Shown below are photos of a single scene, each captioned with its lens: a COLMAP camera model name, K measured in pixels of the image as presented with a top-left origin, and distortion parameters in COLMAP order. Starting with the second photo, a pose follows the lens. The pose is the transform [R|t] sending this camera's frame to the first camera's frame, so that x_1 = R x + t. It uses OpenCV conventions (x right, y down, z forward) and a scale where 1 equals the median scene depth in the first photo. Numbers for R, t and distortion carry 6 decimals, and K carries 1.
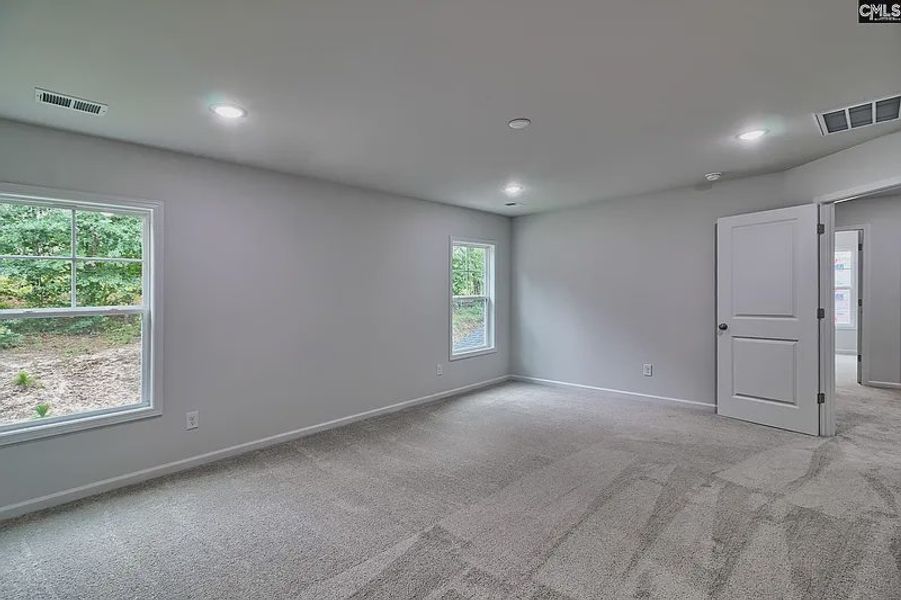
lens RADIAL K [[424.8, 0, 451.0], [0, 424.8, 275.4], [0, 0, 1]] dist [0.001652, 0.000230]
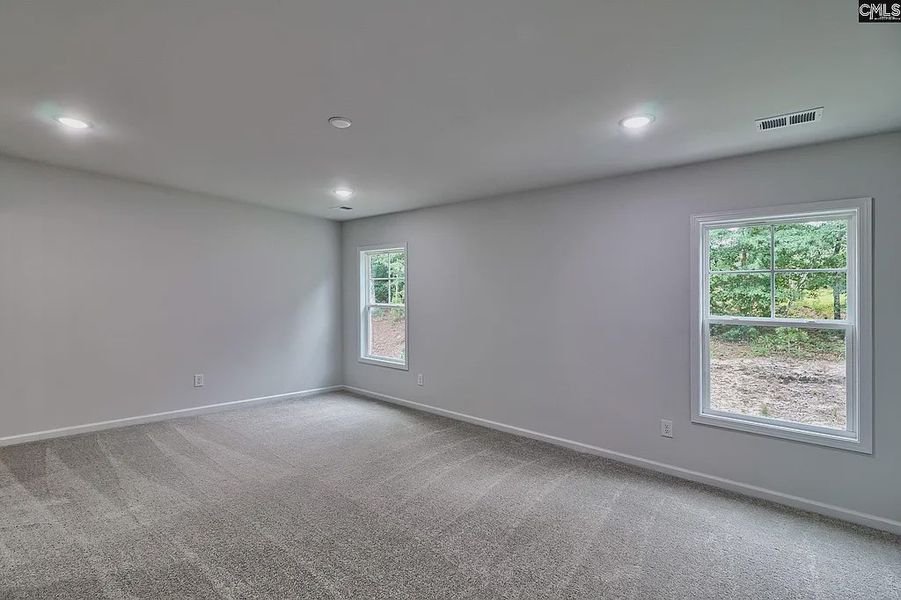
lens RADIAL K [[438.6, 0, 451.3], [0, 438.6, 290.5], [0, 0, 1]] dist [-0.001027, -0.000238]
pose [[0.042256, -0.003987, -0.999099, 0.492696], [0.010130, 0.999942, -0.003562, 0.009534], [0.999055, -0.009971, 0.042294, 0.514395]]
